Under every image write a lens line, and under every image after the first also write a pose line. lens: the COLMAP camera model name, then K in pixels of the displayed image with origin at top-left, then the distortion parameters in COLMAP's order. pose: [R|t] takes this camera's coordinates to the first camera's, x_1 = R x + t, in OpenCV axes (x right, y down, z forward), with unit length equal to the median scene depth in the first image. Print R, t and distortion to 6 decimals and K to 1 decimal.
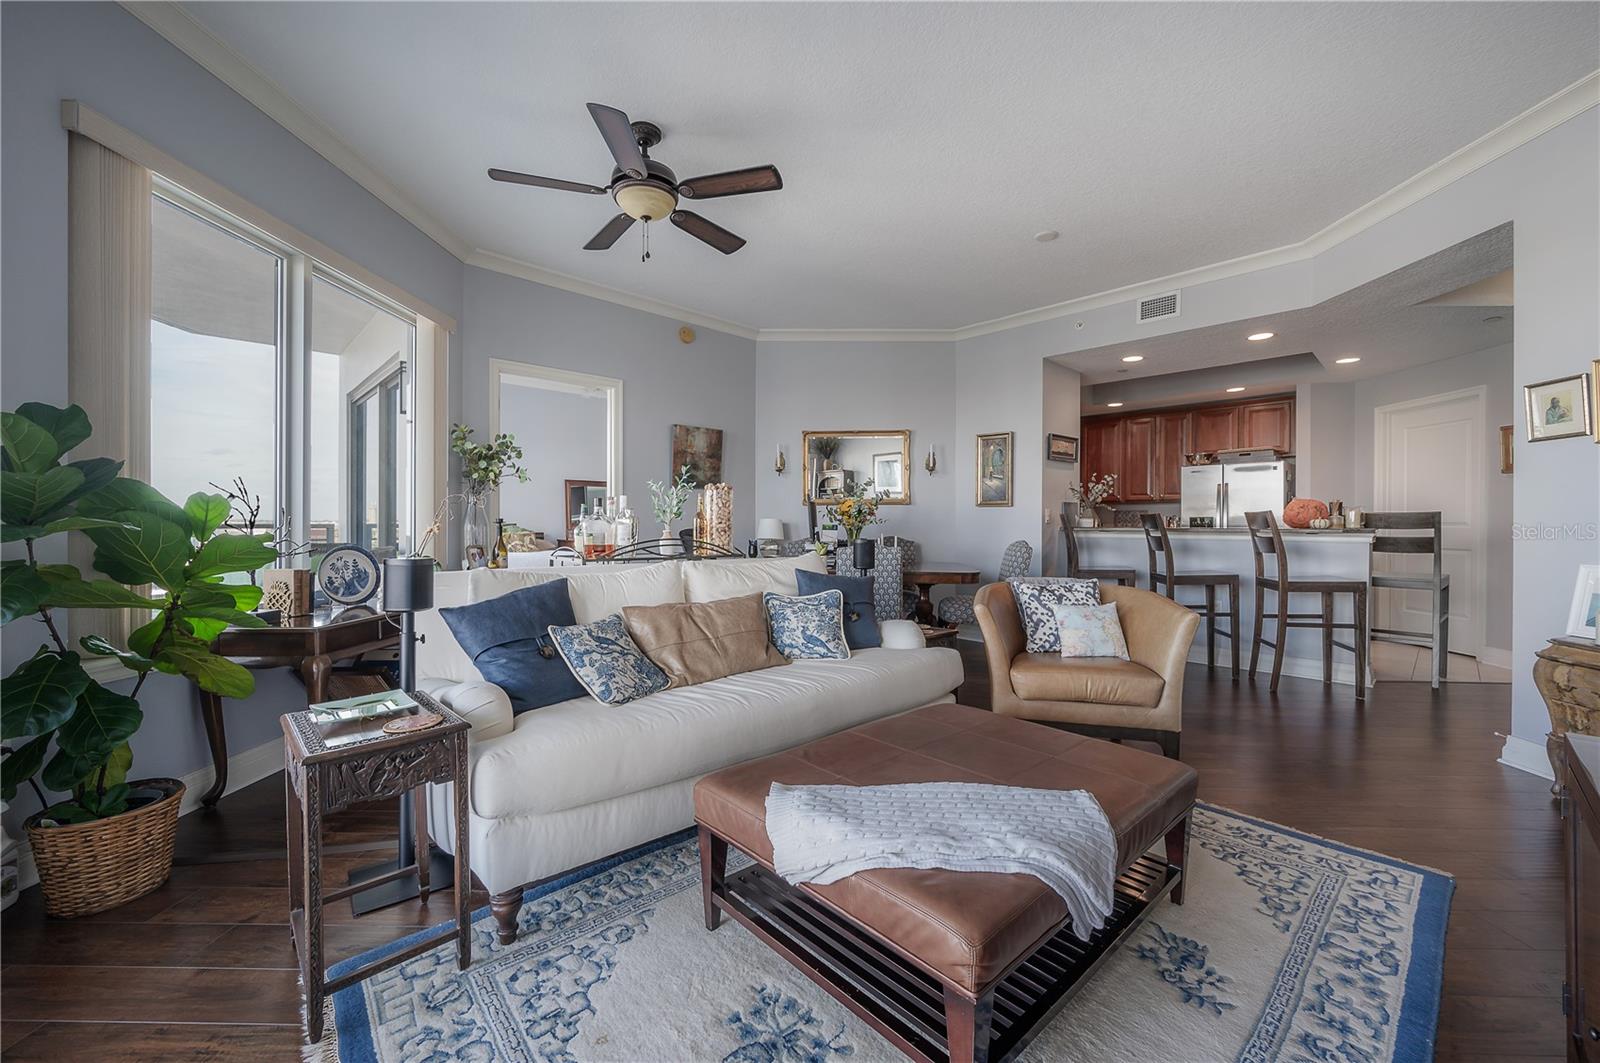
lens RADIAL K [[632.4, 0, 801.5], [0, 632.4, 520.1], [0, 0, 1]] dist [-0.001512, 0.000223]
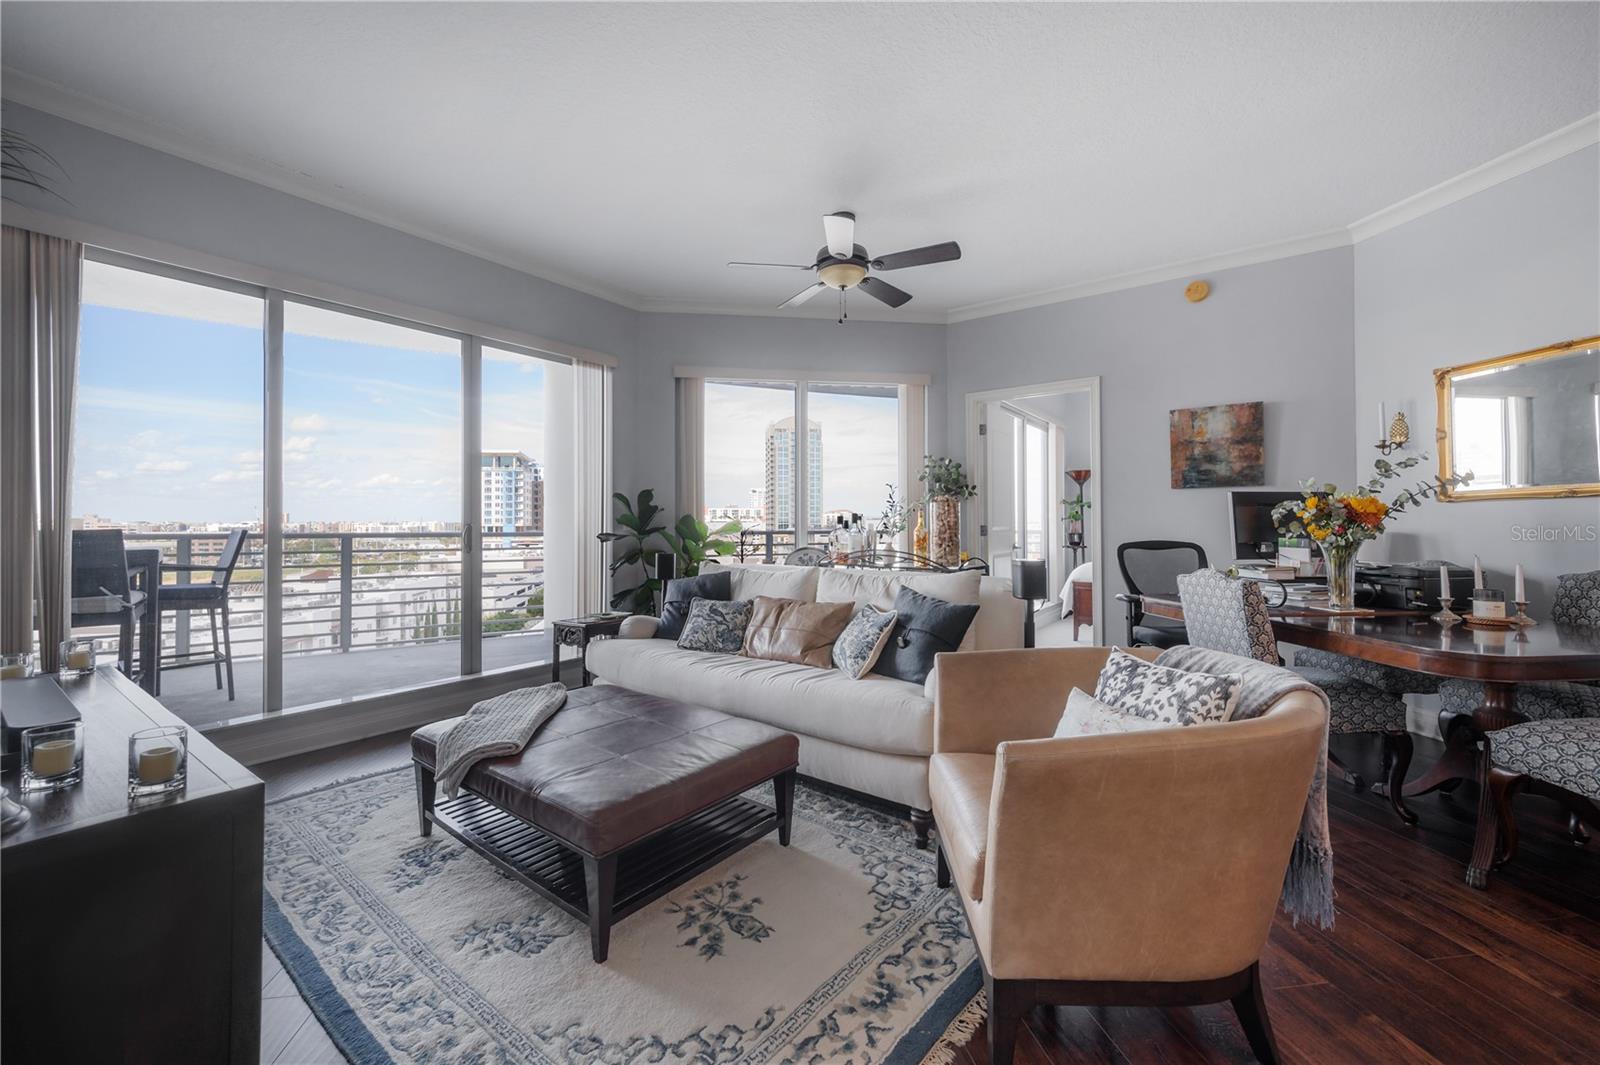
lens RADIAL K [[632.4, 0, 779.7], [0, 632.4, 523.2], [0, 0, 1]] dist [-0.001512, 0.000223]
pose [[0.163281, -0.004959, -0.986567, 1.438821], [0.012755, 0.999914, -0.002915, -0.031087], [0.986497, -0.012108, 0.163330, 1.028043]]
